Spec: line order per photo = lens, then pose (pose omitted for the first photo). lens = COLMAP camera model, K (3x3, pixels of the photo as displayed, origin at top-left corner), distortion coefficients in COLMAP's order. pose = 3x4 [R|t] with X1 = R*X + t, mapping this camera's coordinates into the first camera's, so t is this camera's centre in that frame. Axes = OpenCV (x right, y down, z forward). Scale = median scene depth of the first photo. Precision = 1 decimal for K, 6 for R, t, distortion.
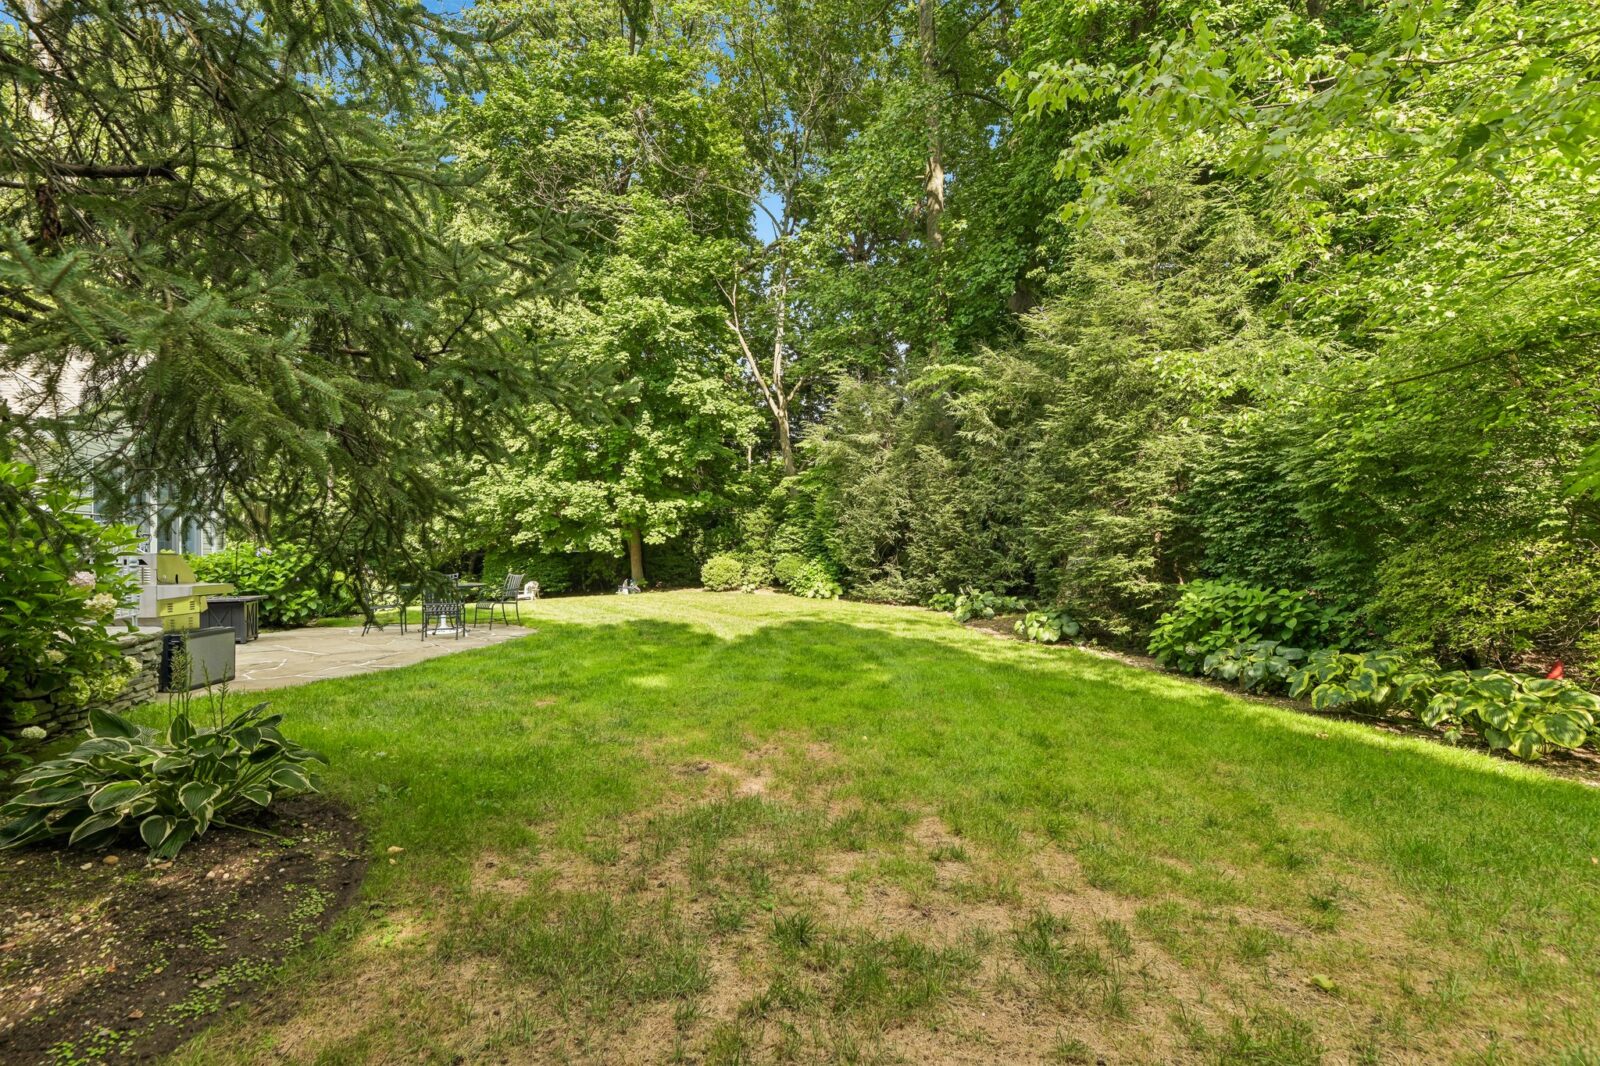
lens RADIAL K [[724.4, 0, 771.3], [0, 724.4, 541.6], [0, 0, 1]] dist [0.003102, -0.000029]
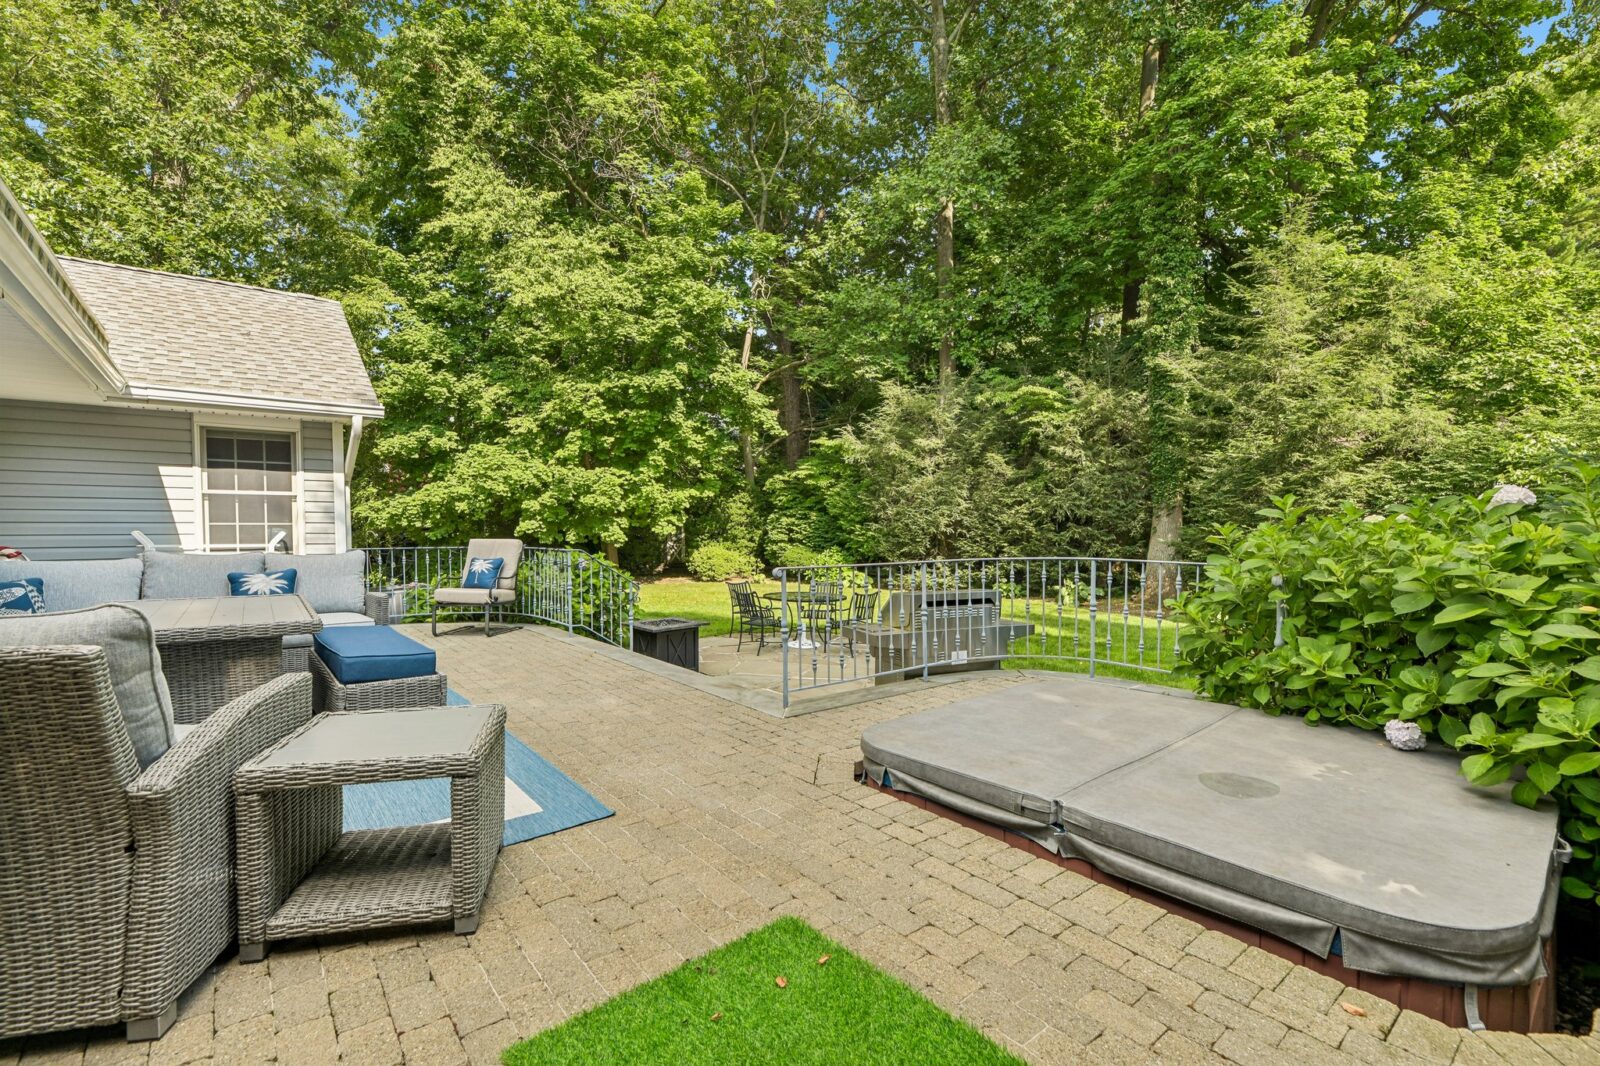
lens RADIAL K [[691.1, 0, 795.3], [0, 691.1, 535.1], [0, 0, 1]] dist [-0.001577, 0.000036]
pose [[0.925659, 0.001703, 0.378355, -0.364794], [-0.010596, 0.999714, 0.021422, -0.018390], [-0.378211, -0.023839, 0.925413, 0.080545]]
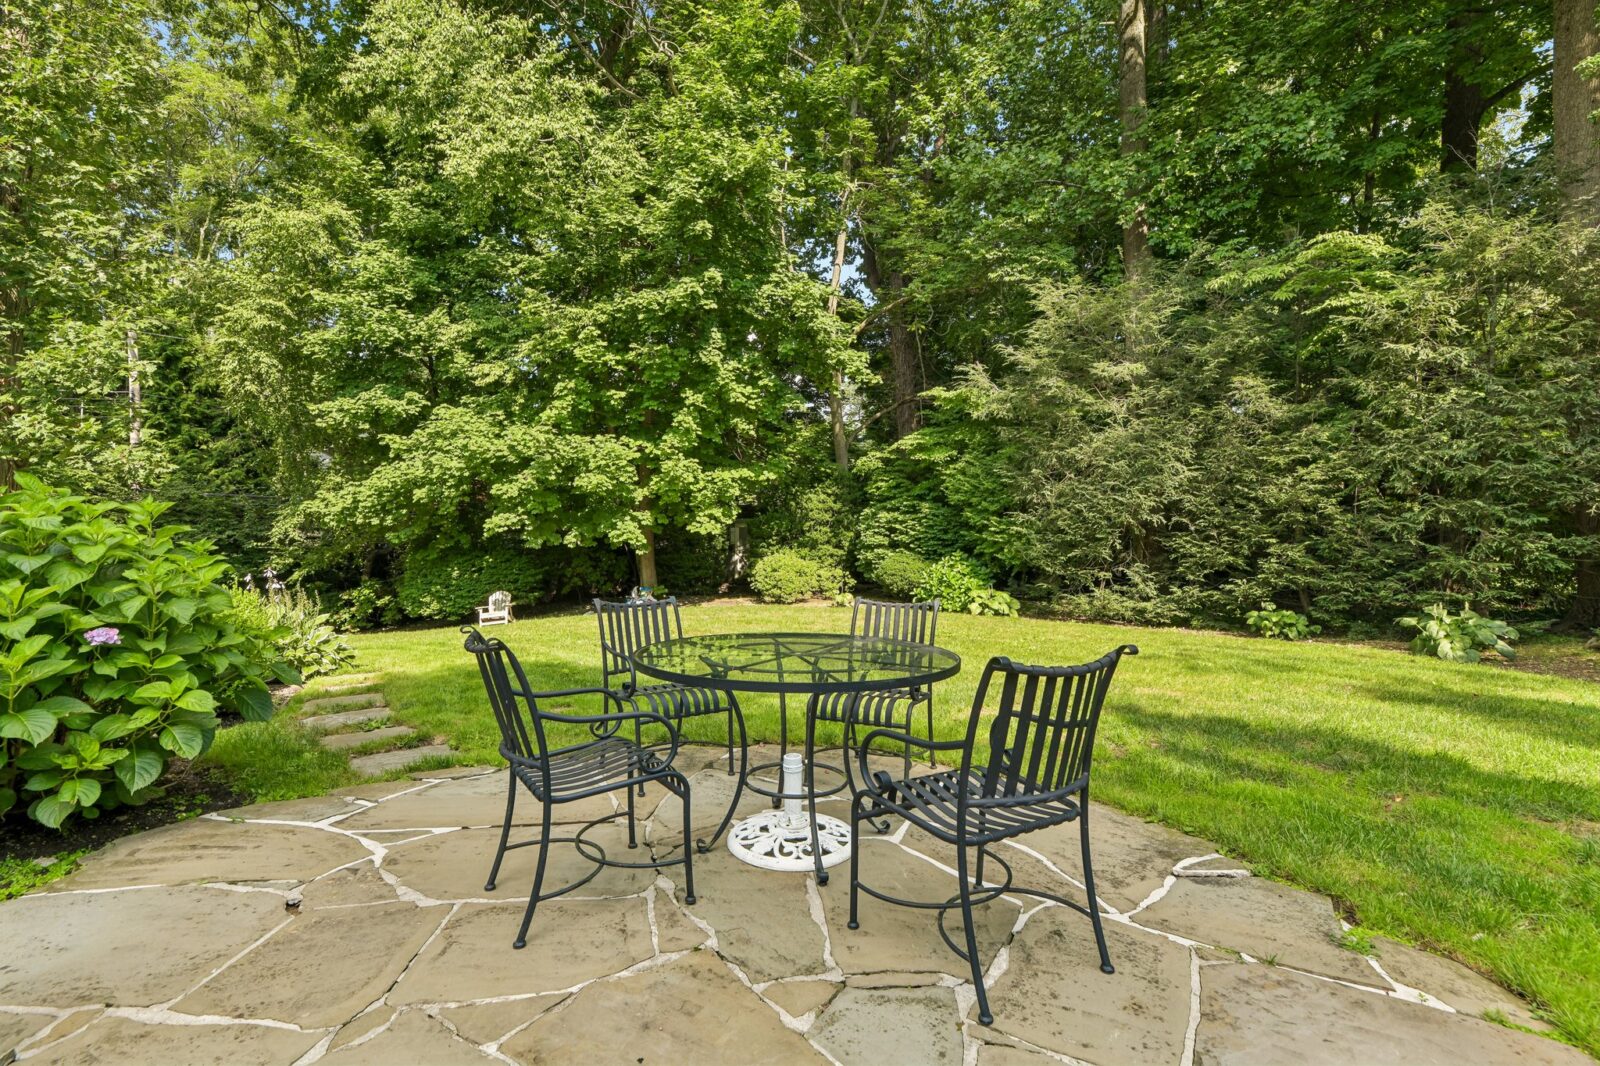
lens RADIAL K [[724.4, 0, 789.7], [0, 724.4, 538.9], [0, 0, 1]] dist [0.003102, -0.000029]
pose [[0.979124, 0.005178, 0.203199, -0.229918], [-0.004763, 0.999985, -0.002530, 0.008937], [-0.203209, 0.001509, 0.979134, 0.342577]]
